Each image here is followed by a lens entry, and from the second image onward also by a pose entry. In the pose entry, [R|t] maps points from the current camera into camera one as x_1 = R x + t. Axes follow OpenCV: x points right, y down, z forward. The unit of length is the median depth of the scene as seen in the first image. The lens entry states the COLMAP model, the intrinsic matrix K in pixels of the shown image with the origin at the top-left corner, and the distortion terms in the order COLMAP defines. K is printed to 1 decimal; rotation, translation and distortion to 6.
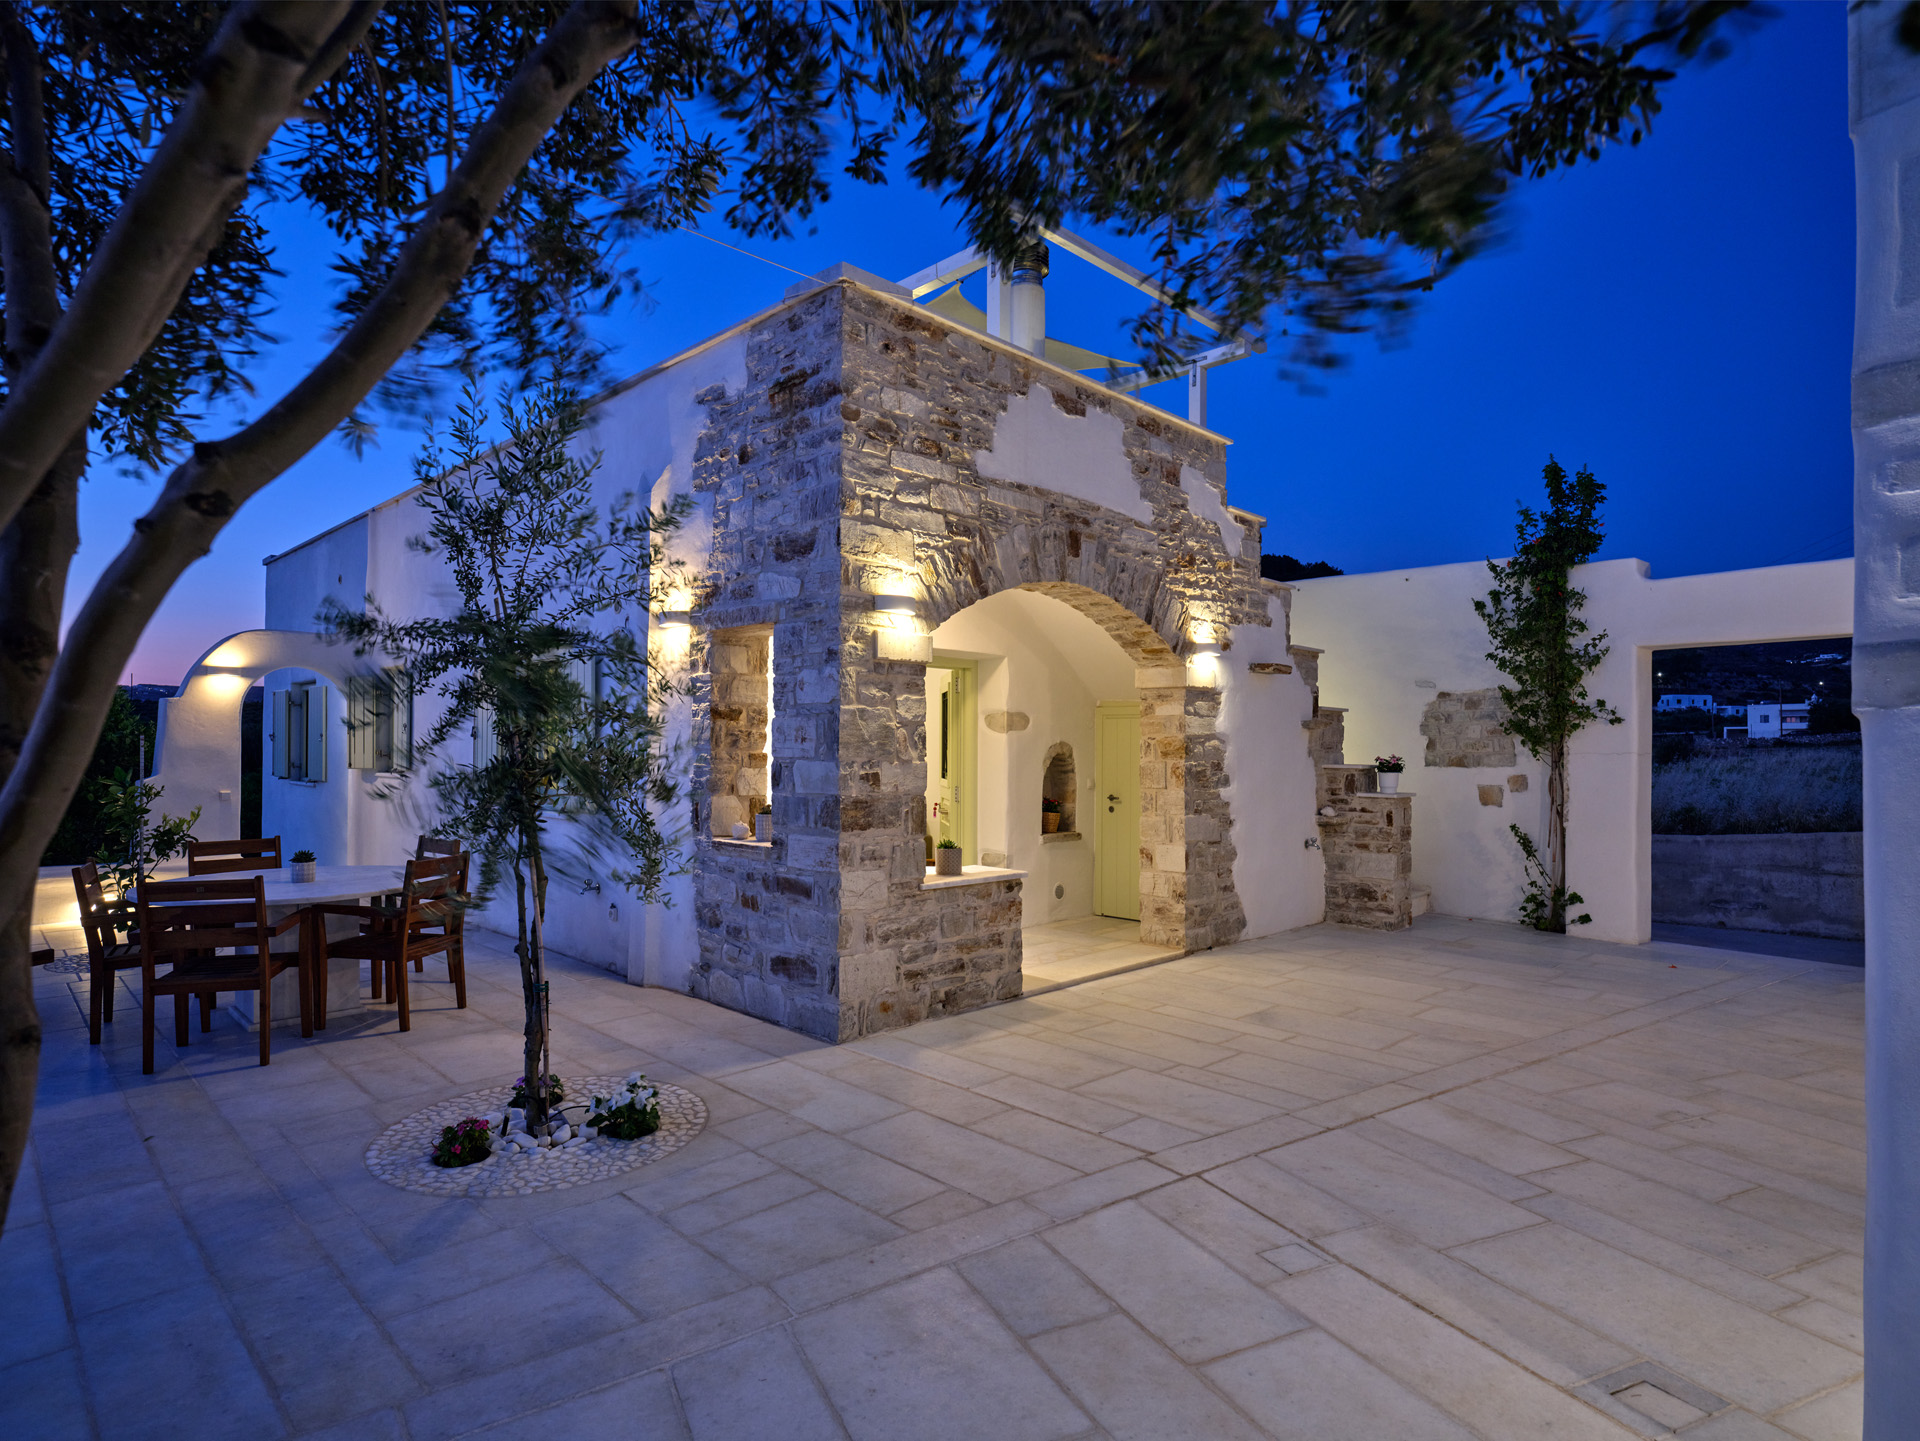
lens RADIAL K [[1020.7, 0, 962.8], [0, 1020.7, 745.0], [0, 0, 1]] dist [-0.001045, -0.000707]
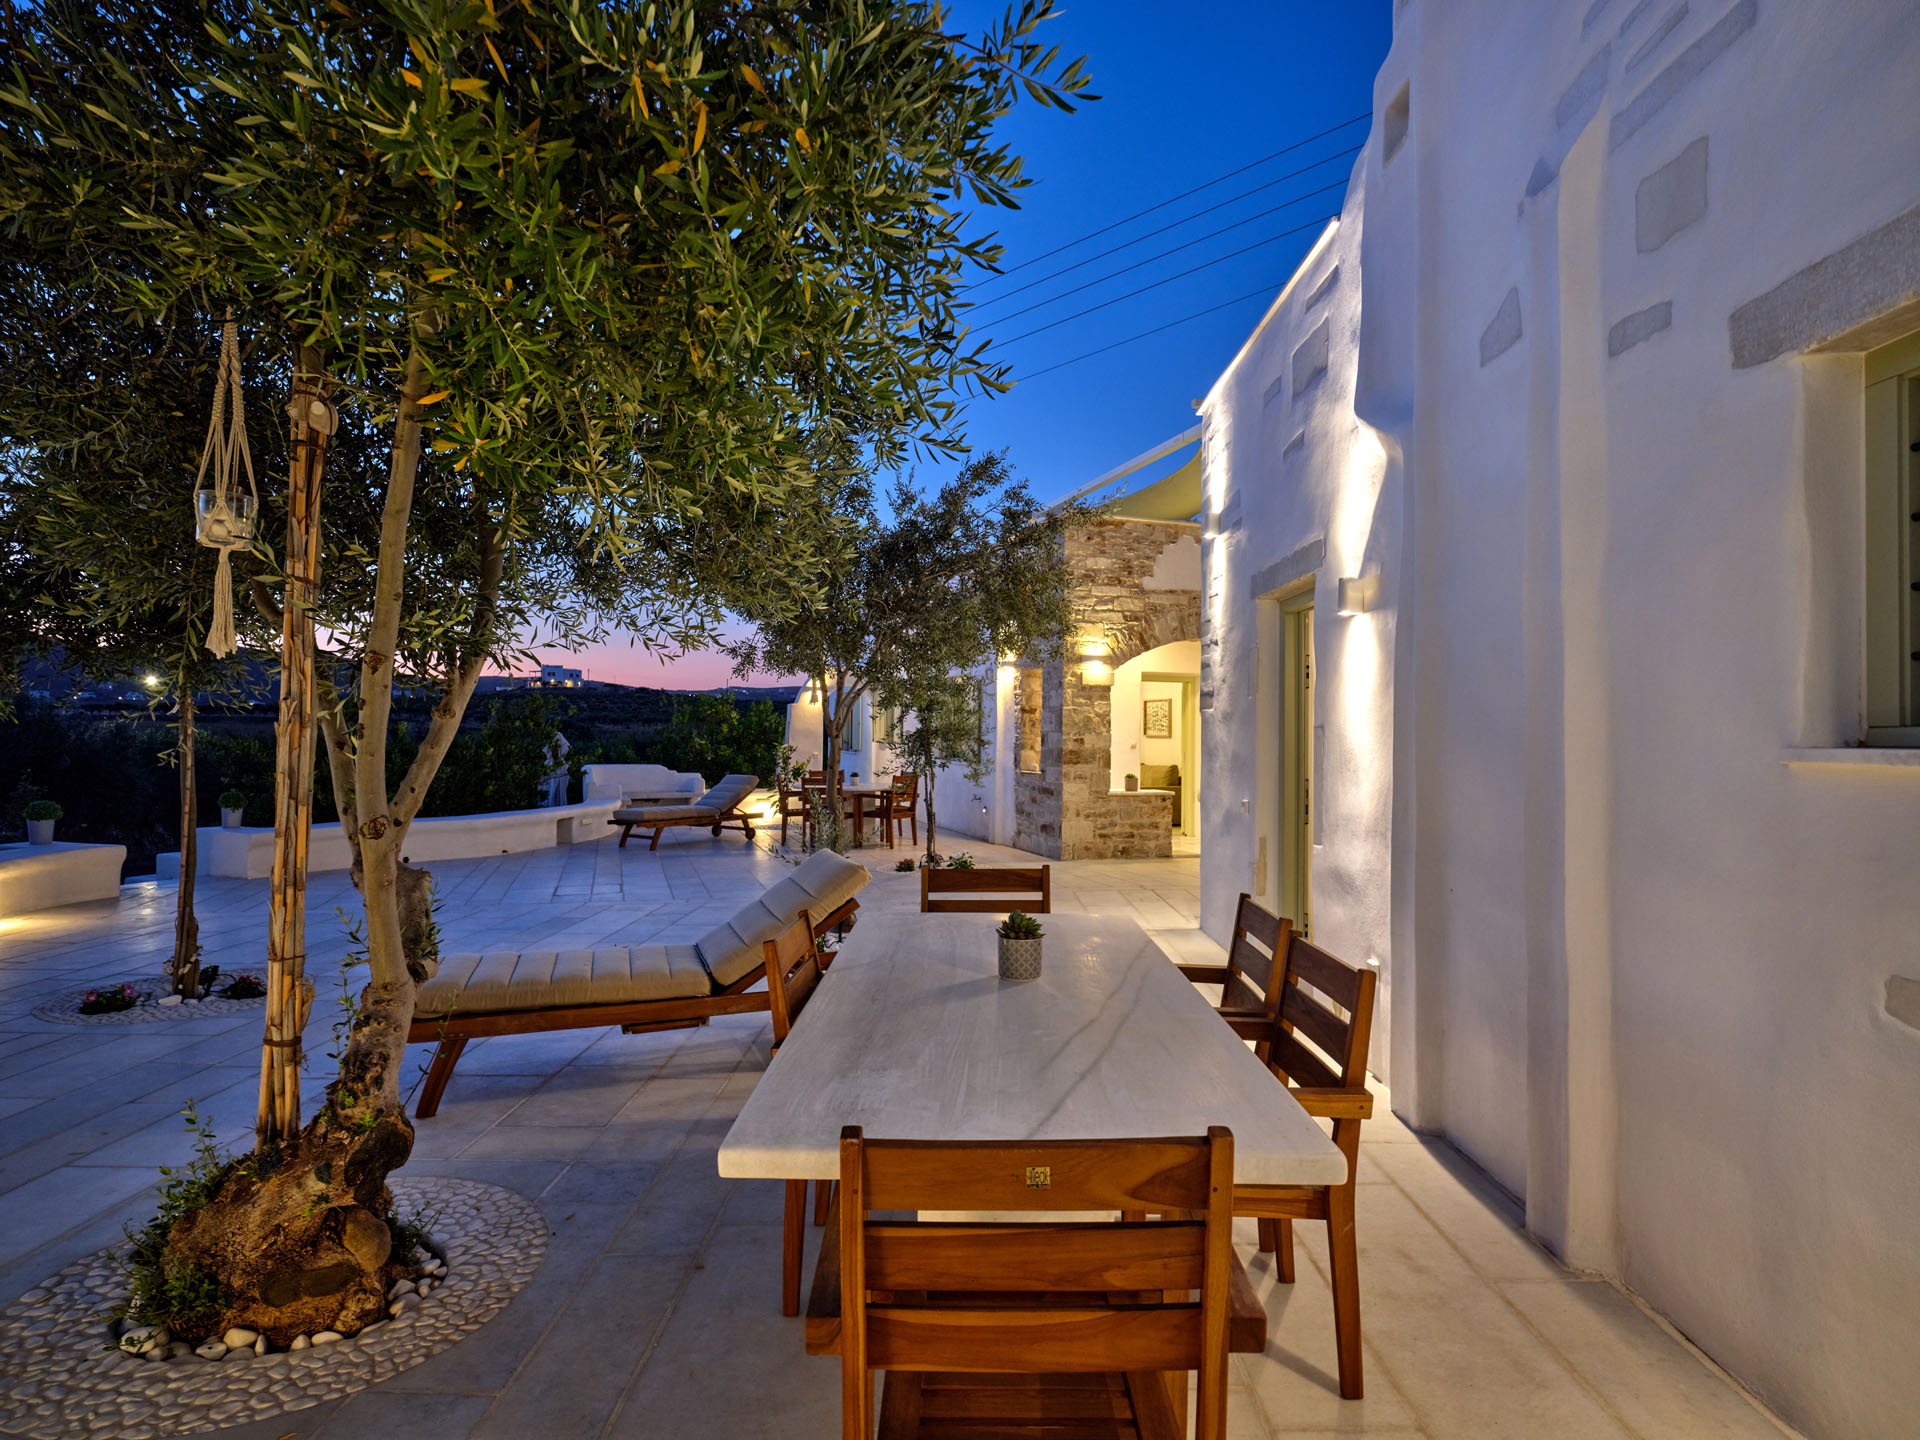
lens RADIAL K [[1063.9, 0, 960.0], [0, 1063.9, 720.0], [0, 0, 1]] dist [-0.000481, -0.000184]
pose [[0.892986, -0.003039, -0.450074, 0.659797], [-0.004160, 0.999879, -0.015005, 0.022682], [0.450065, 0.015272, 0.892865, -1.058832]]
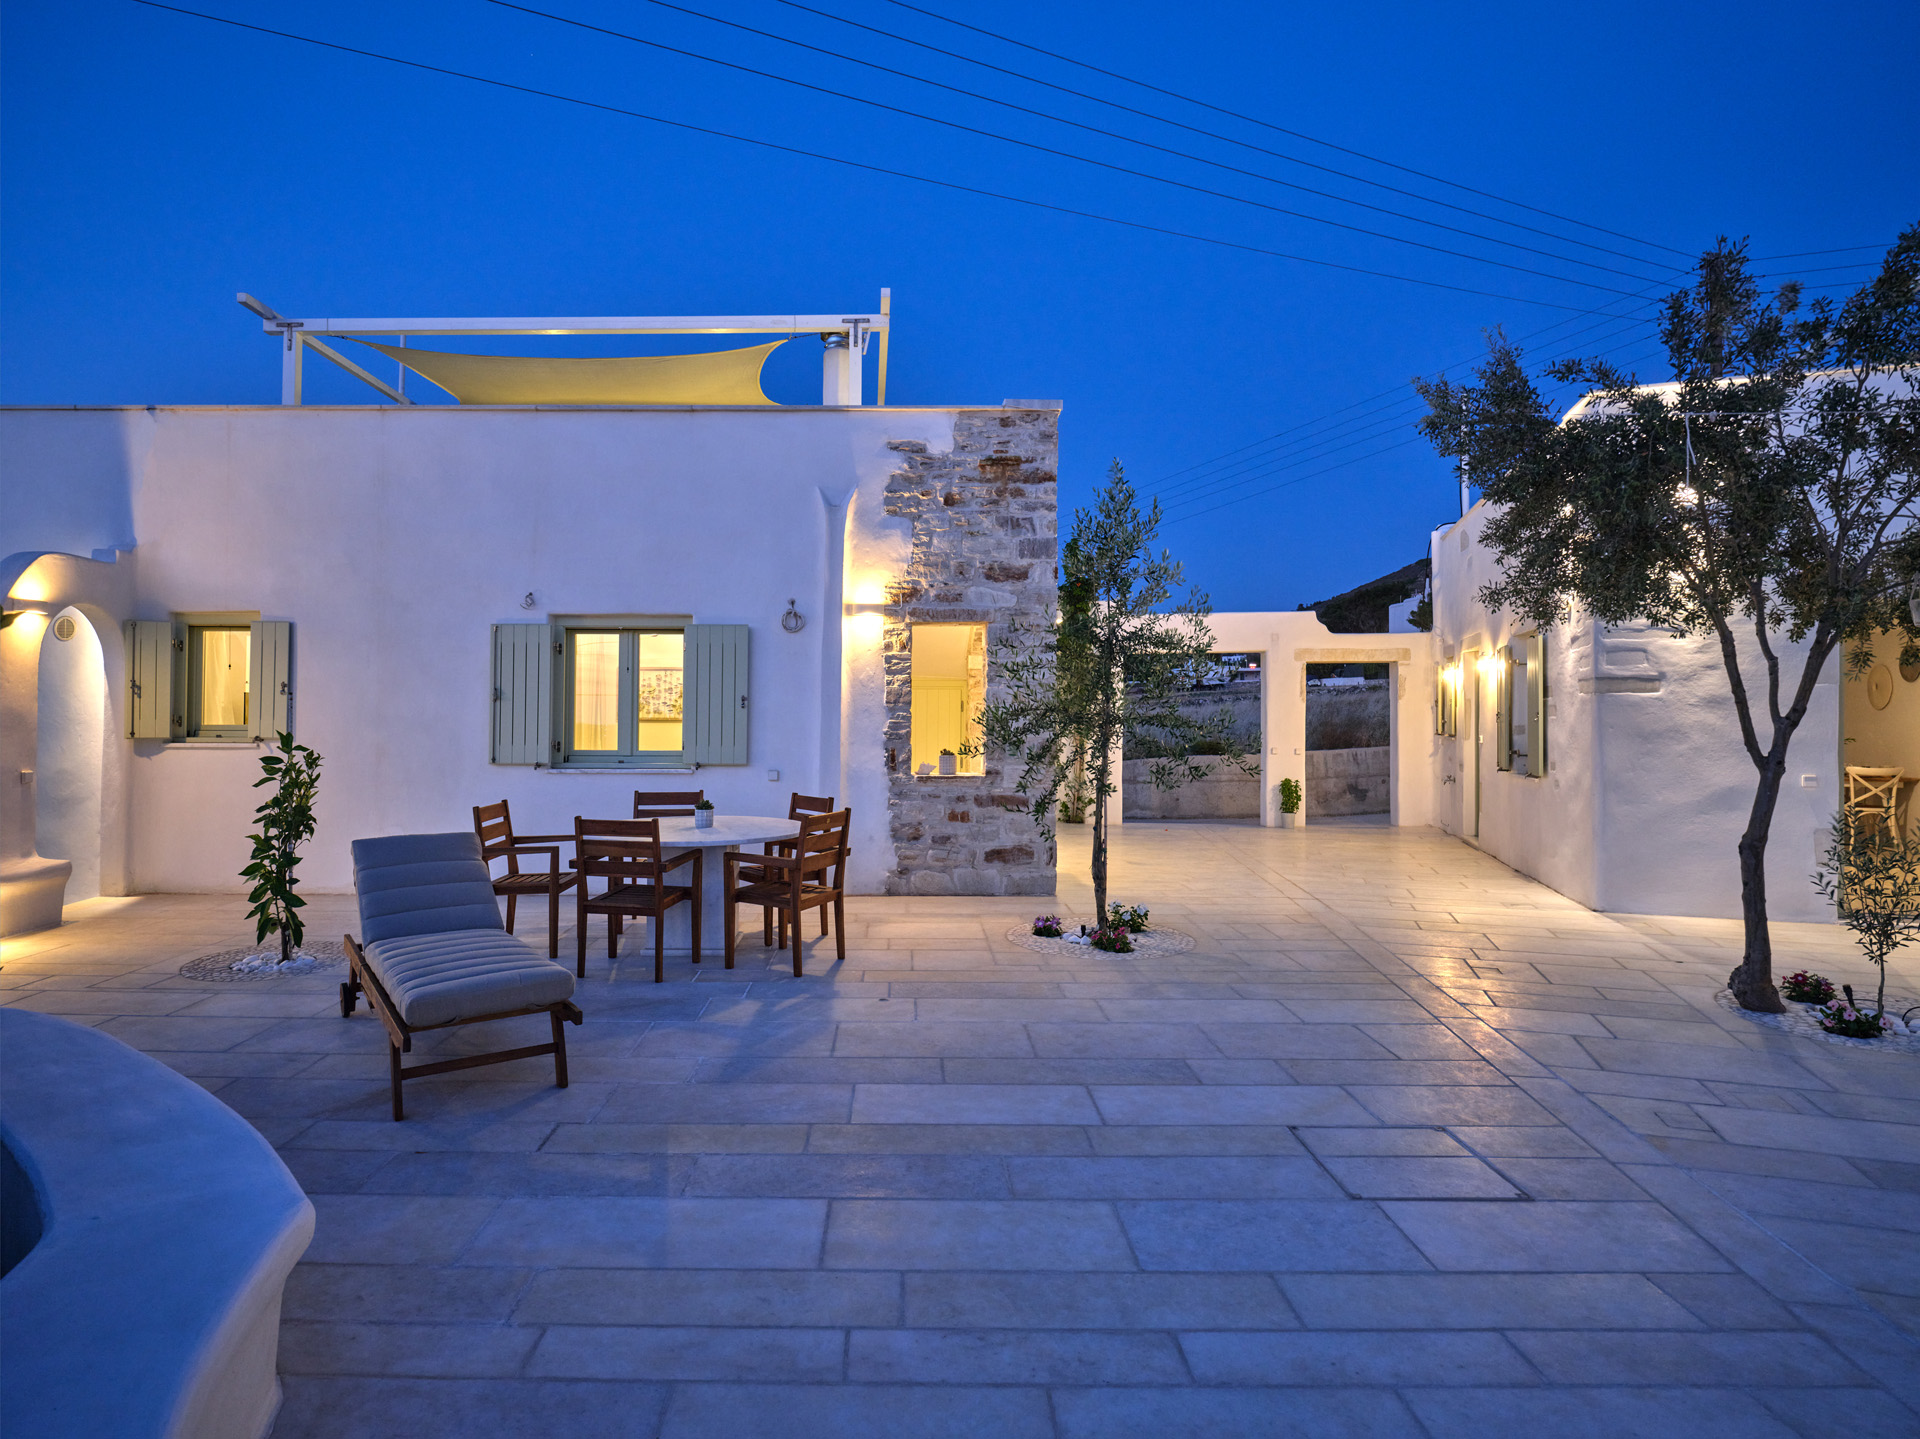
lens RADIAL K [[1020.7, 0, 962.8], [0, 1020.7, 744.0], [0, 0, 1]] dist [-0.001045, -0.000707]
pose [[0.698146, -0.009282, 0.715895, -1.247113], [0.003413, 0.999948, 0.009636, 0.039853], [-0.715947, -0.004284, 0.698141, 0.004907]]
